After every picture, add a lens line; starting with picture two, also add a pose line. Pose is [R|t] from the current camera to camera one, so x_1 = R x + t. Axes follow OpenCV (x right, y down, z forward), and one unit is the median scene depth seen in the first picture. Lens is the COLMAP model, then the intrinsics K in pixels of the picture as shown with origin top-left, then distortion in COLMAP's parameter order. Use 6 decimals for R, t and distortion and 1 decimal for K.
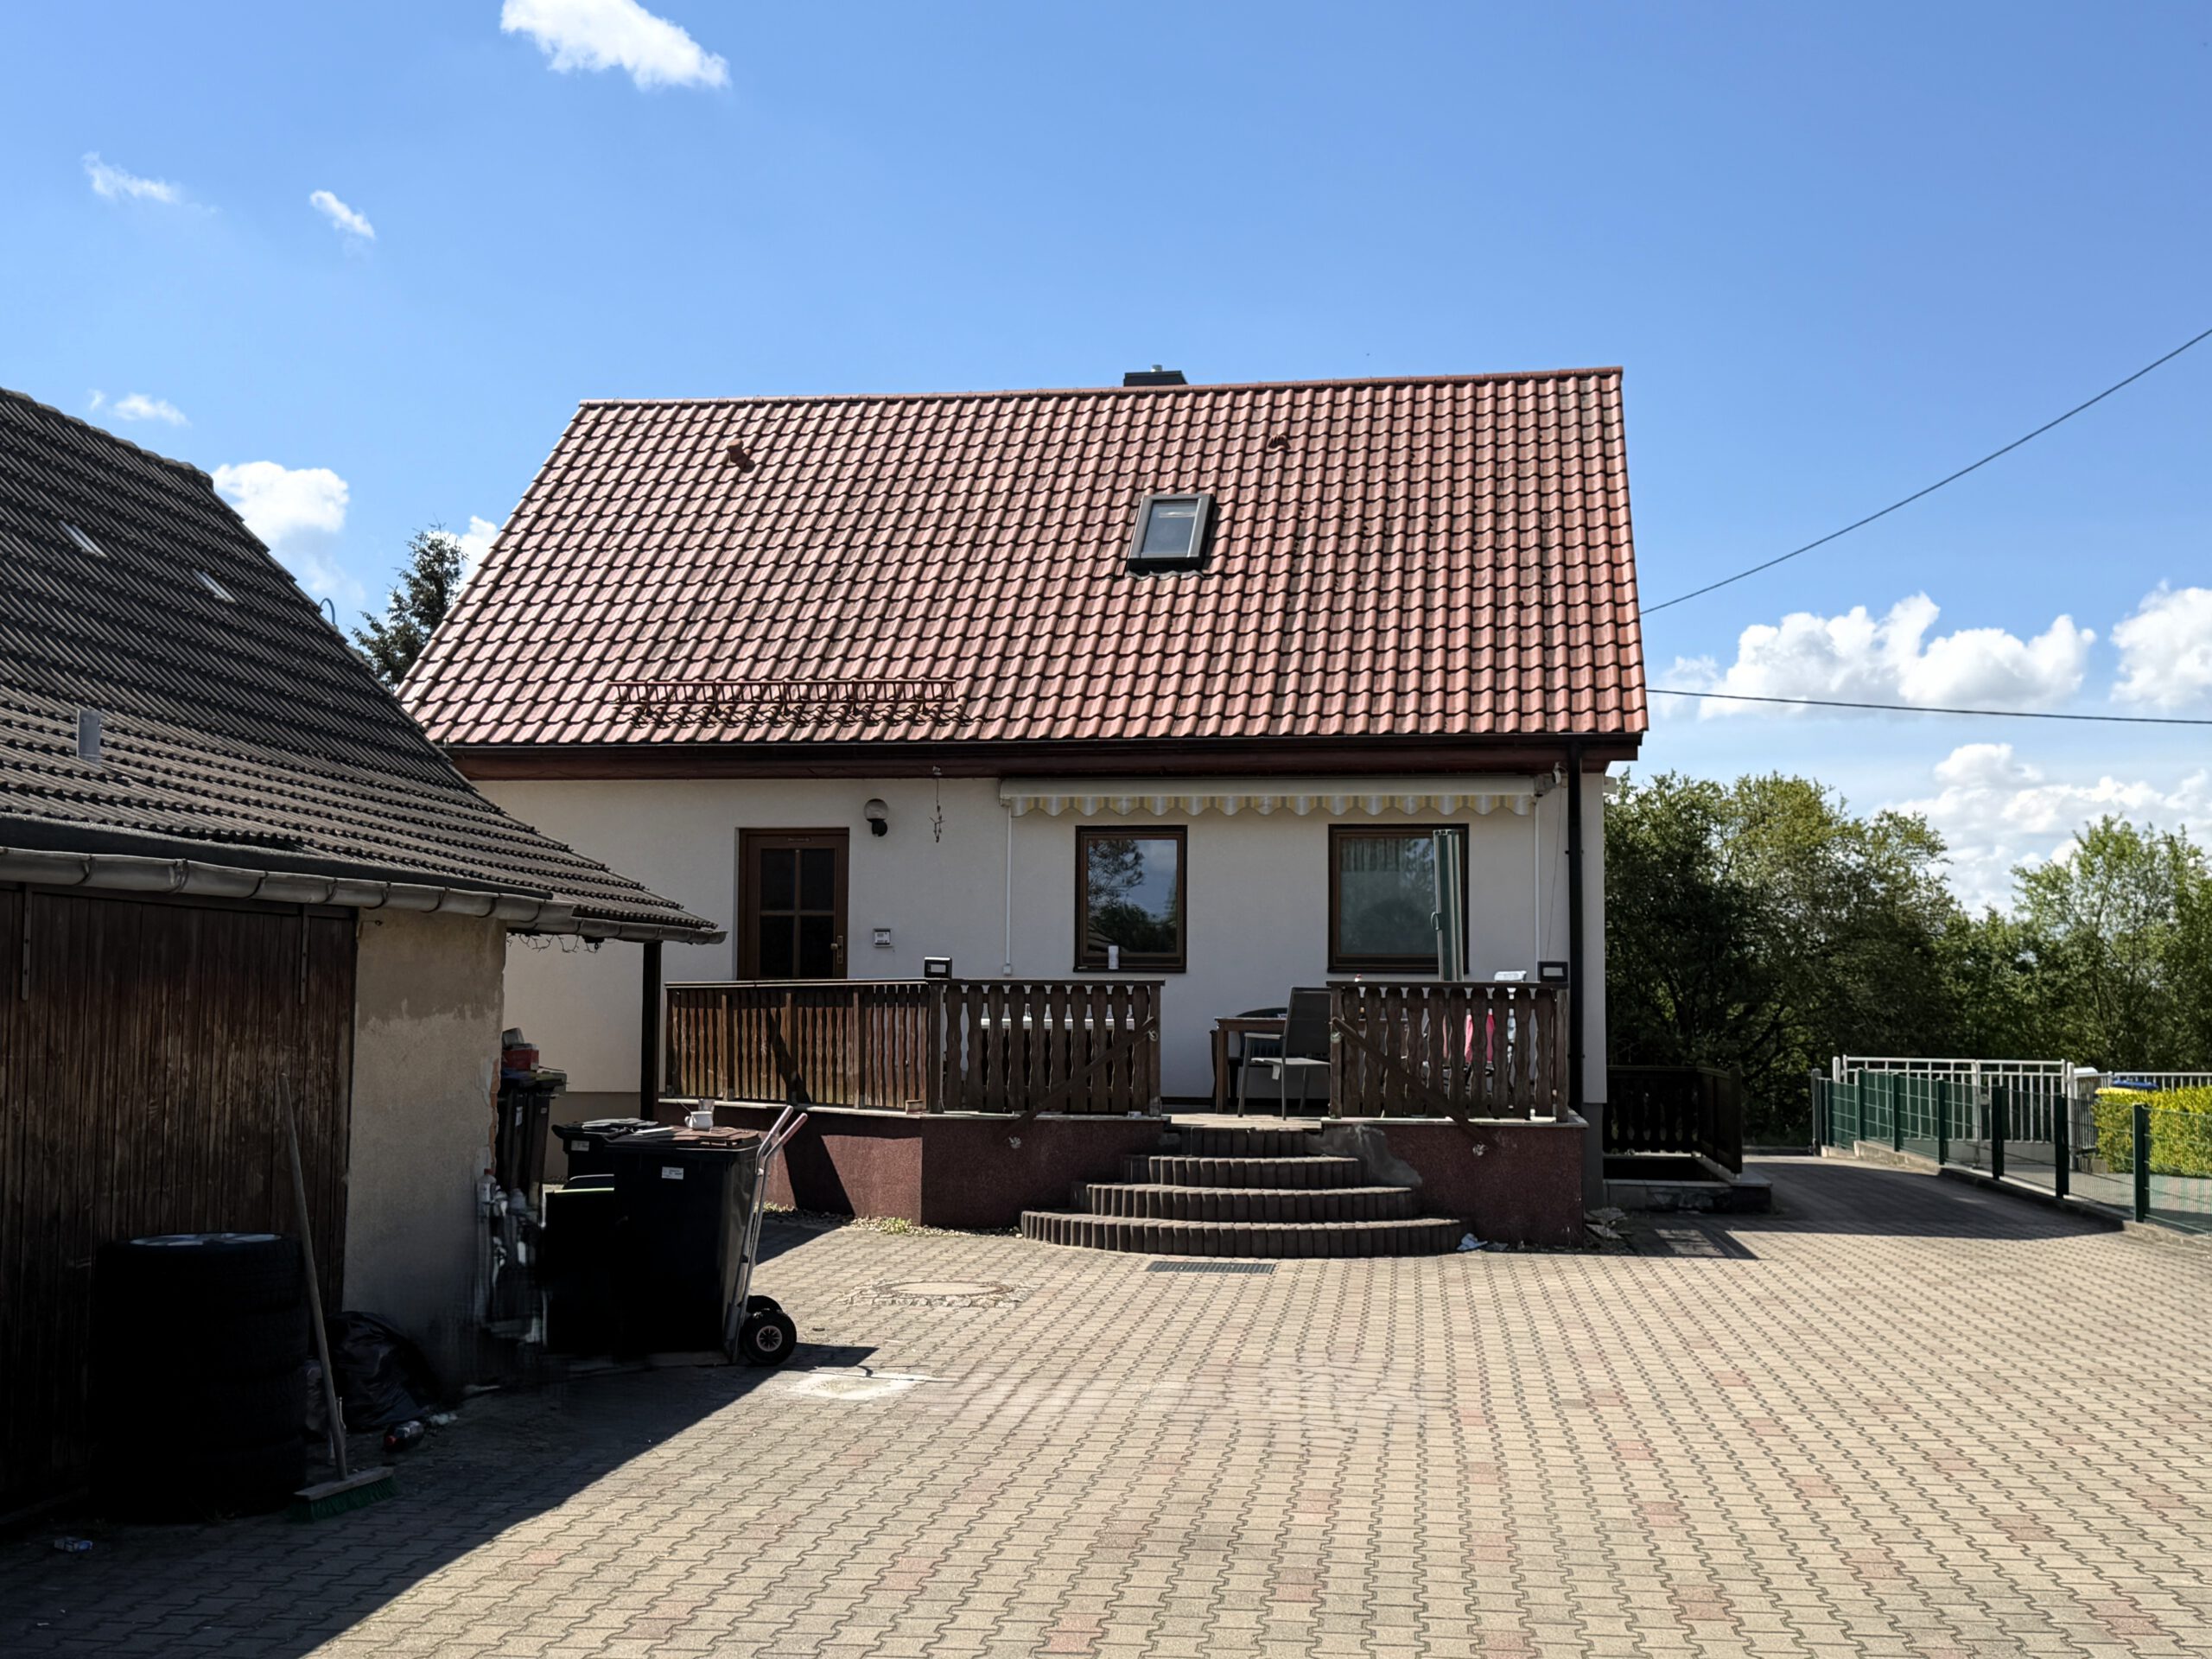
lens RADIAL K [[2585.6, 0, 1110.2], [0, 2585.6, 827.7], [0, 0, 1]] dist [0.067399, 0.000000]
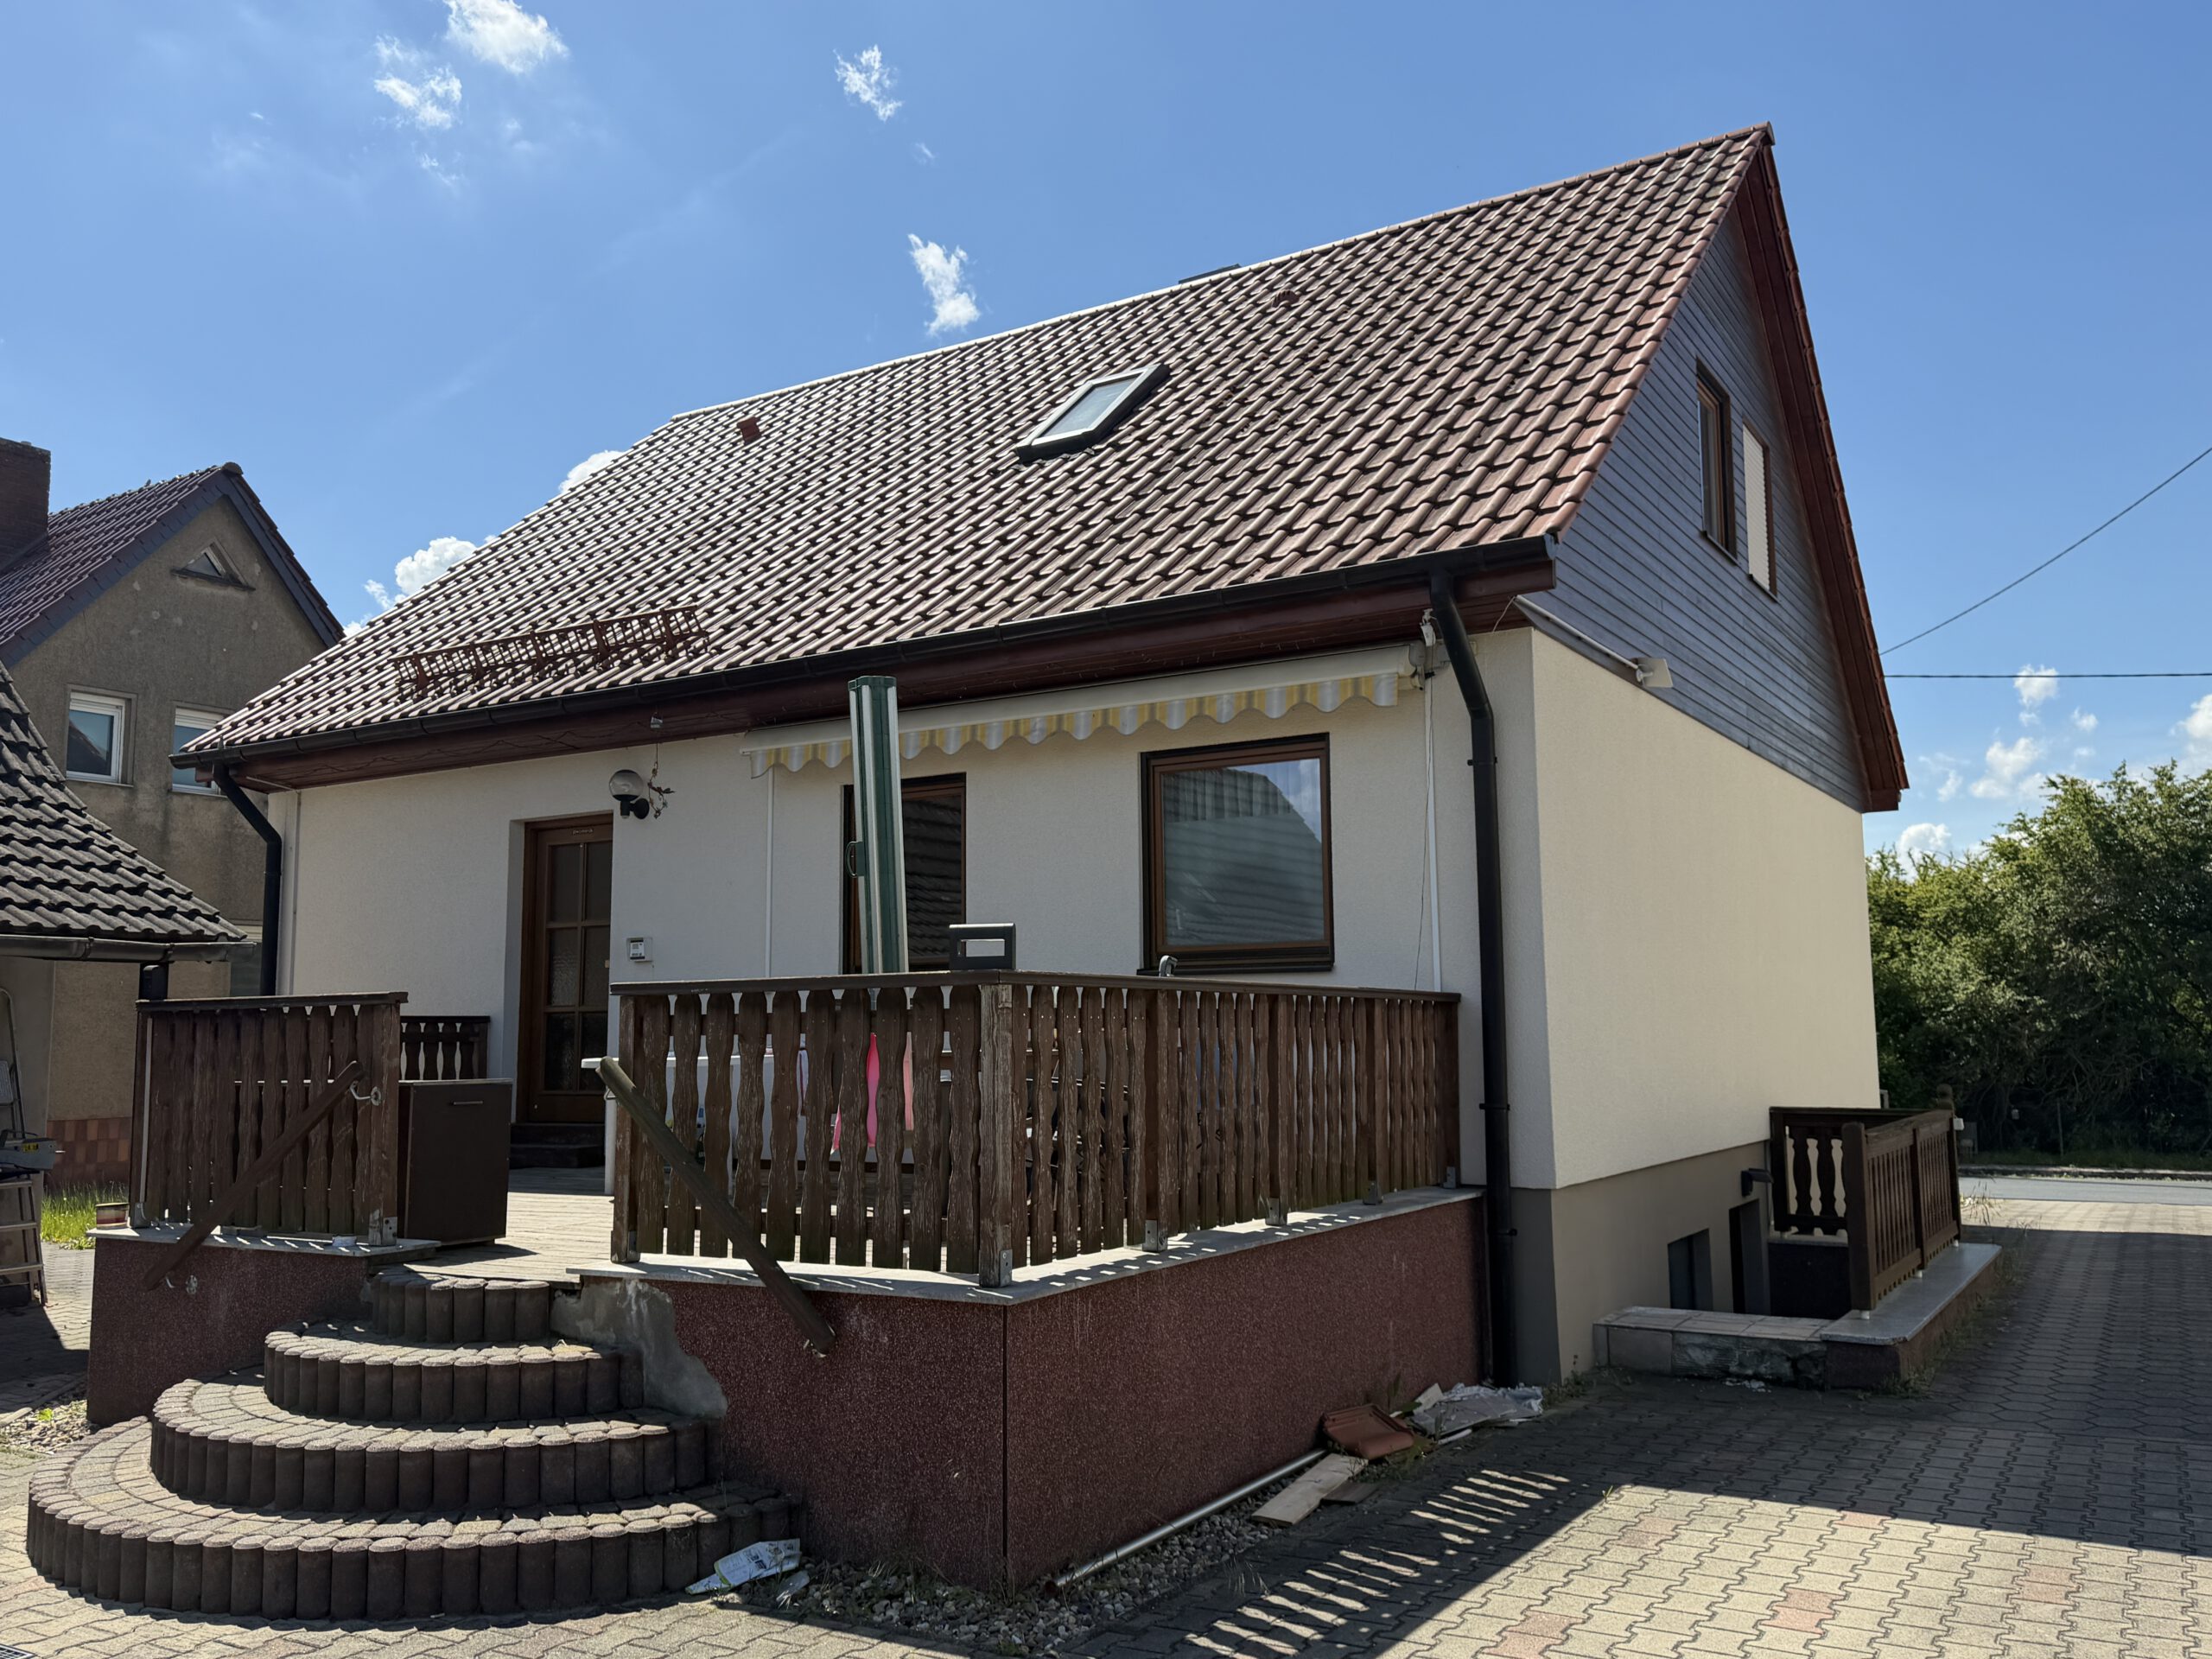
lens RADIAL K [[1794.3, 0, 1086.3], [0, 1794.3, 823.2], [0, 0, 1]] dist [0.061934, -0.075237]
pose [[0.920494, -0.063109, -0.385626, 0.246259], [0.045720, 0.997488, -0.054107, 0.040640], [0.388072, 0.032174, 0.921067, 0.566582]]
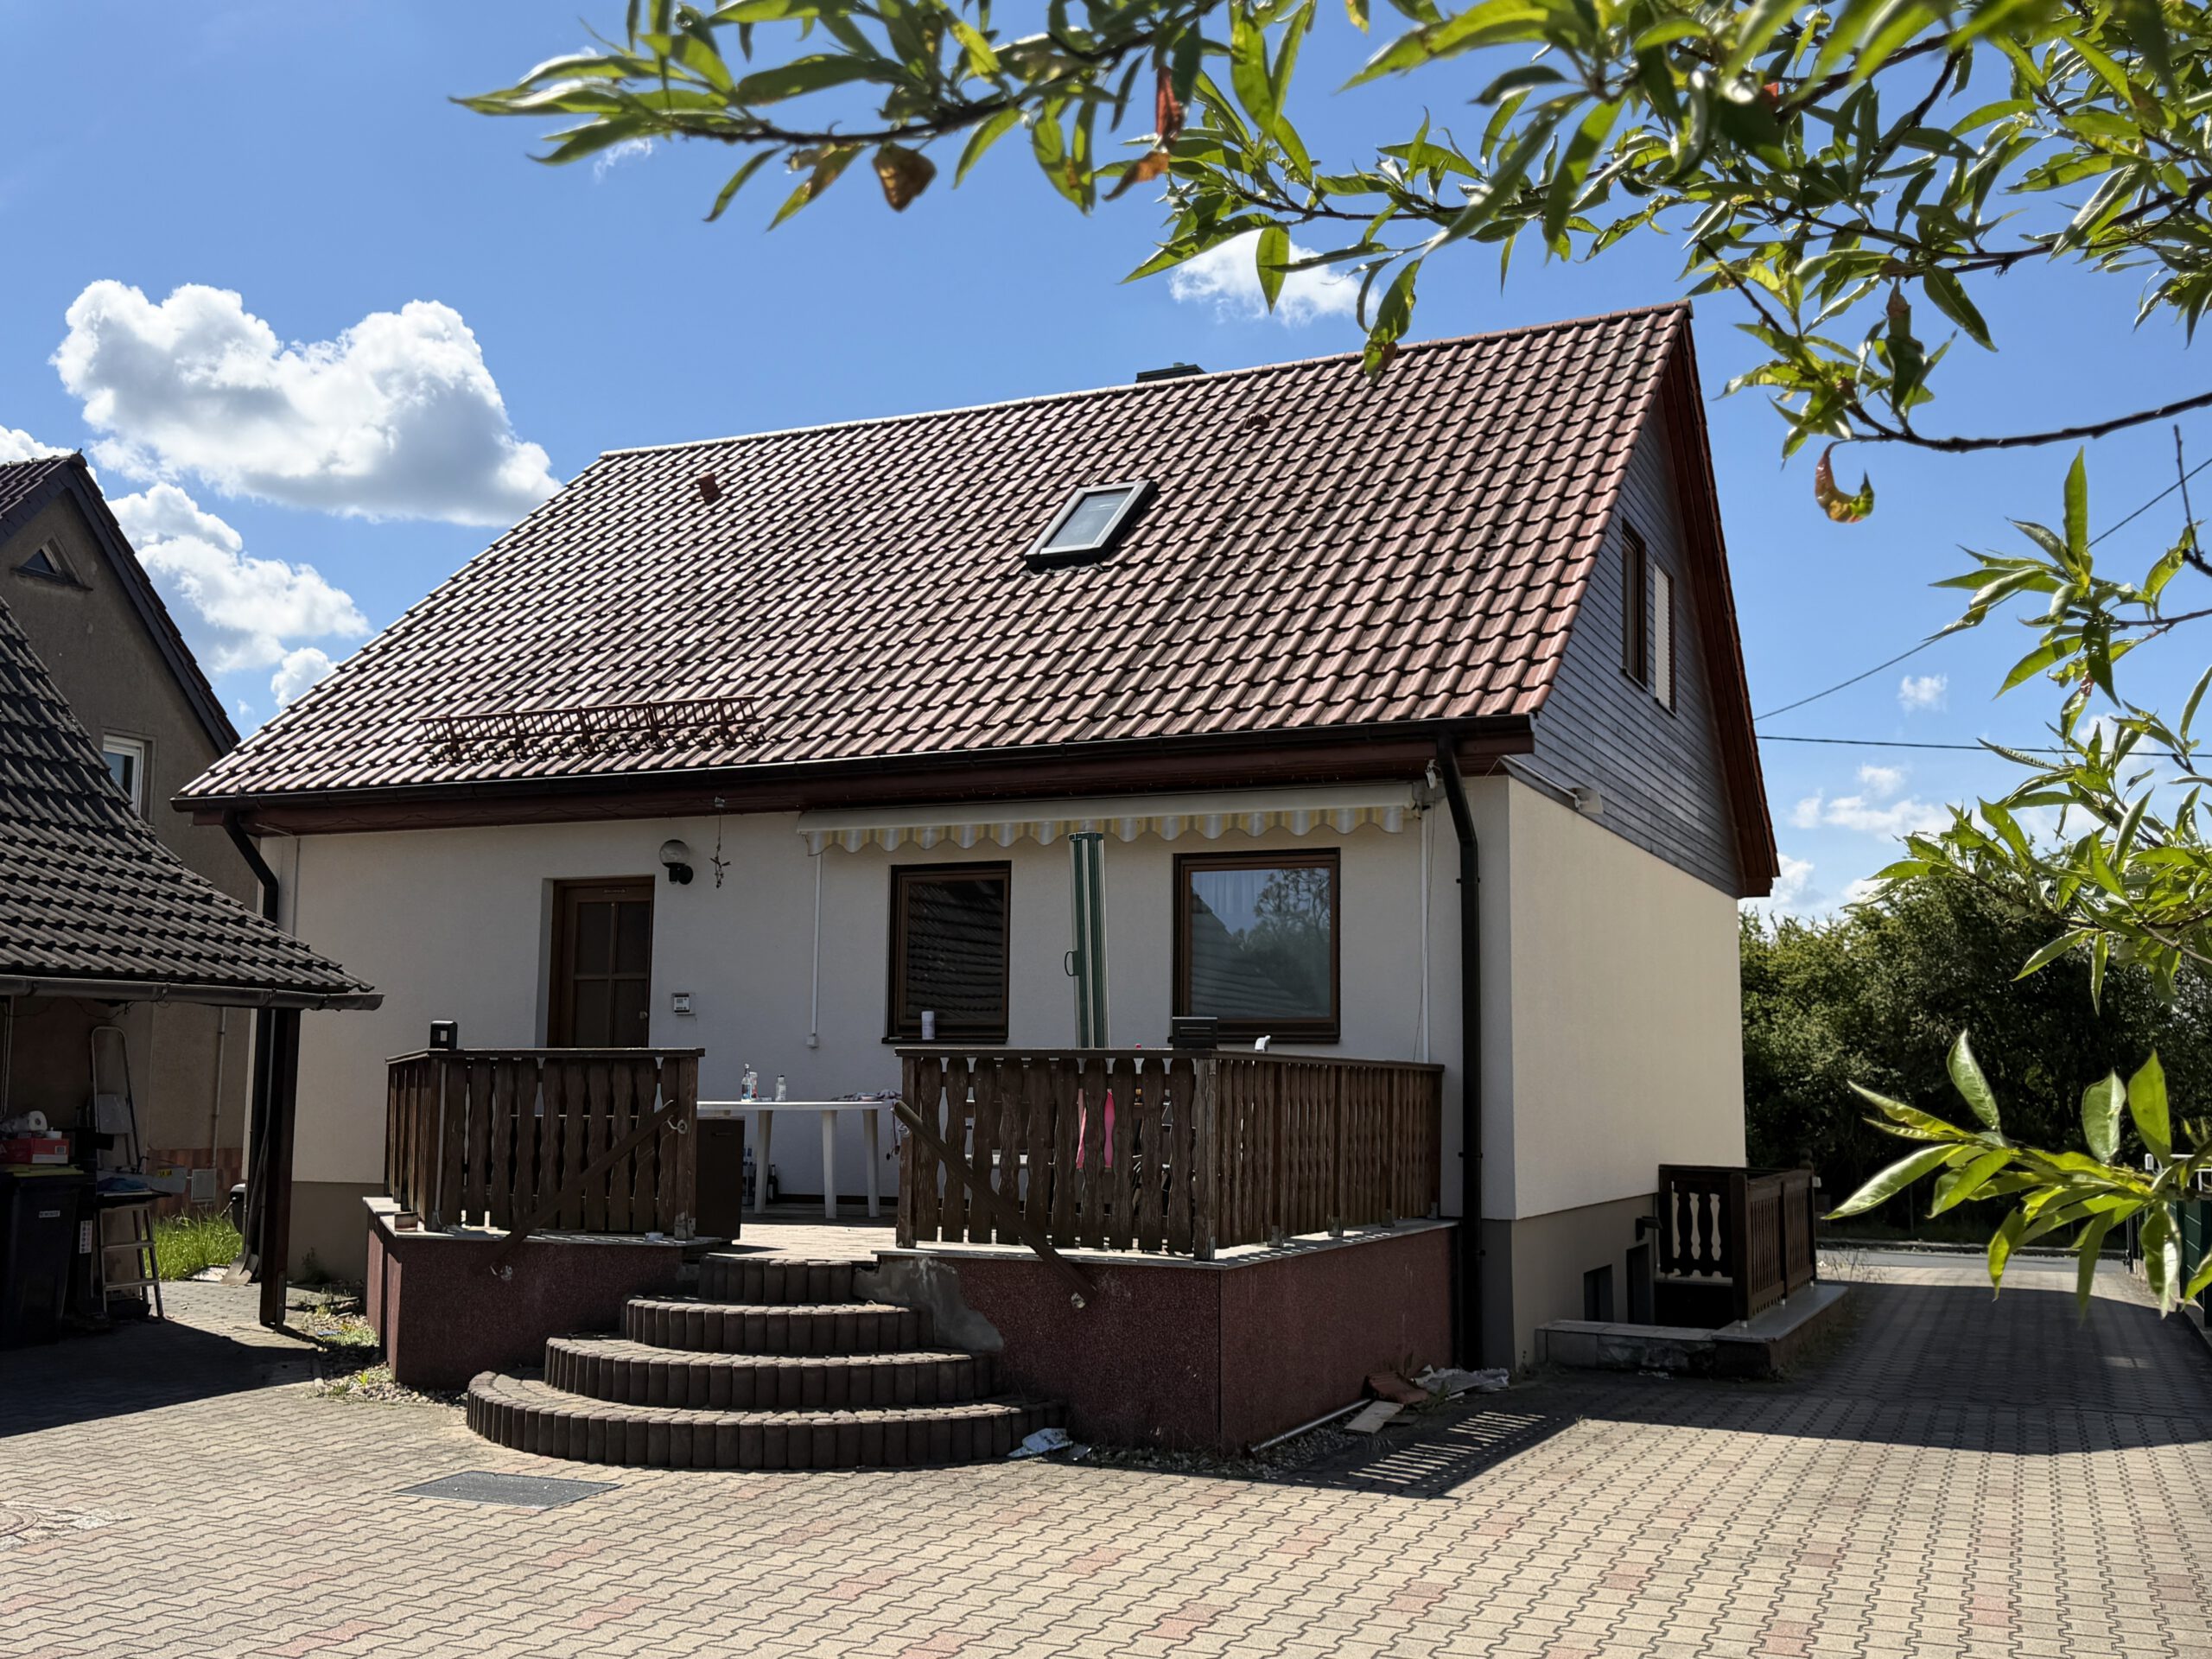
lens RADIAL K [[2167.4, 0, 1102.1], [0, 2167.4, 839.1], [0, 0, 1]] dist [0.114302, 0.000000]
pose [[0.964806, -0.027615, -0.261510, 0.234885], [0.015976, 0.998789, -0.046528, 0.024382], [0.262479, 0.040713, 0.964079, 0.353351]]
